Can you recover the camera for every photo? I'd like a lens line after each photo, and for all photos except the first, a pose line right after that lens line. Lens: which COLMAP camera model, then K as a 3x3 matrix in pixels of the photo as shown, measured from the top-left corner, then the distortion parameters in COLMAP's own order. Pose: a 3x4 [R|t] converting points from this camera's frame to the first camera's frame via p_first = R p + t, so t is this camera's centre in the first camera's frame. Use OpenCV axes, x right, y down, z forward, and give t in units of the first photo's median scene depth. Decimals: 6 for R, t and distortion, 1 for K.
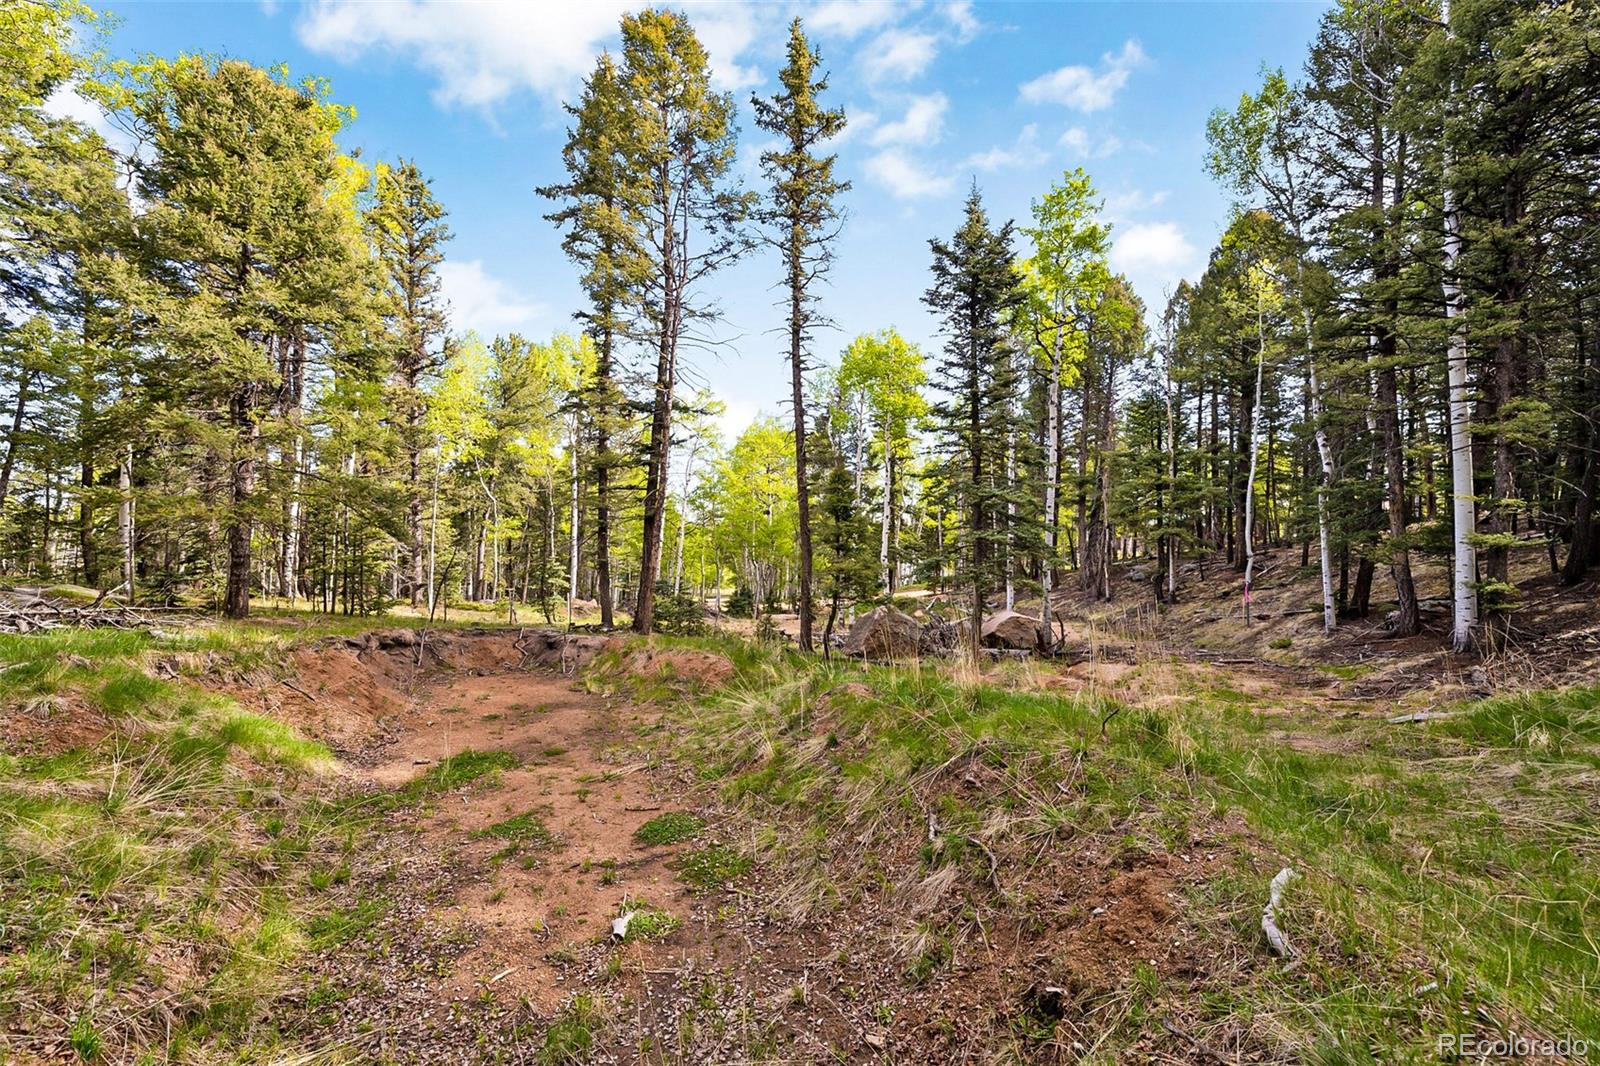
lens RADIAL K [[689.7, 0, 800.4], [0, 689.7, 526.9], [0, 0, 1]] dist [0.010847, 0.000231]
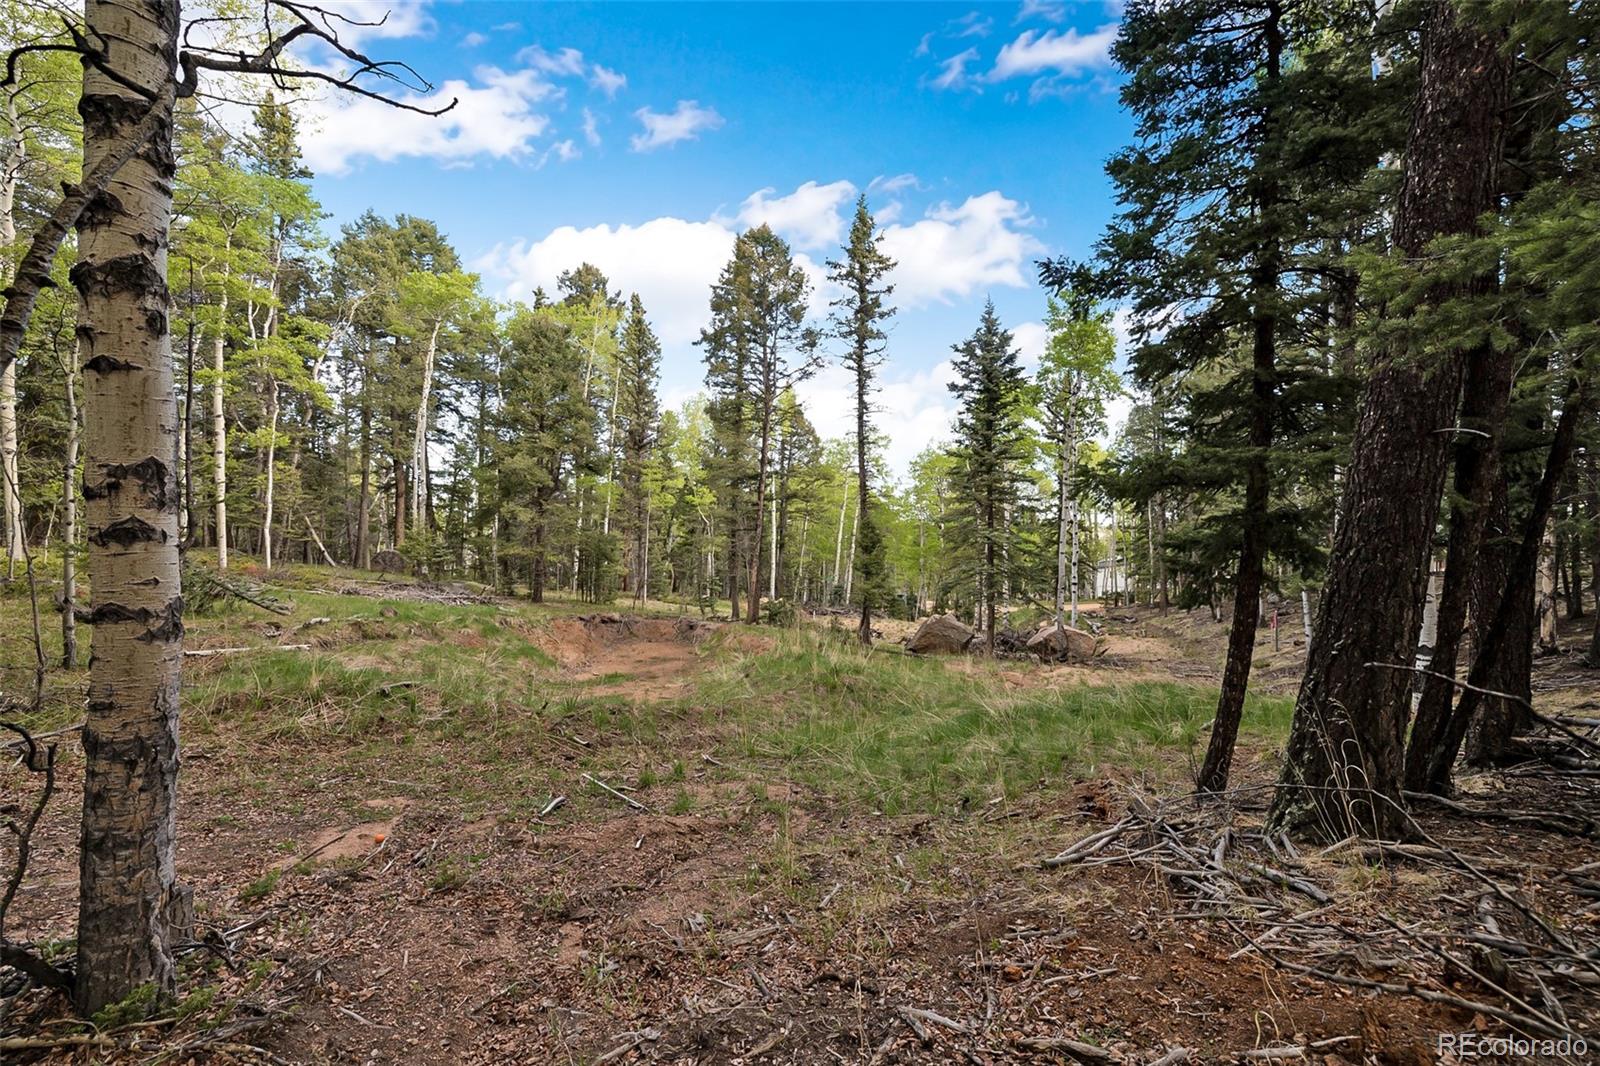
lens RADIAL K [[689.7, 0, 801.7], [0, 689.7, 533.9], [0, 0, 1]] dist [0.010847, 0.000231]
pose [[0.934259, 0.005455, -0.356553, 0.401450], [-0.001913, 0.999945, 0.010287, -0.058856], [0.356590, -0.008929, 0.934218, -0.381812]]
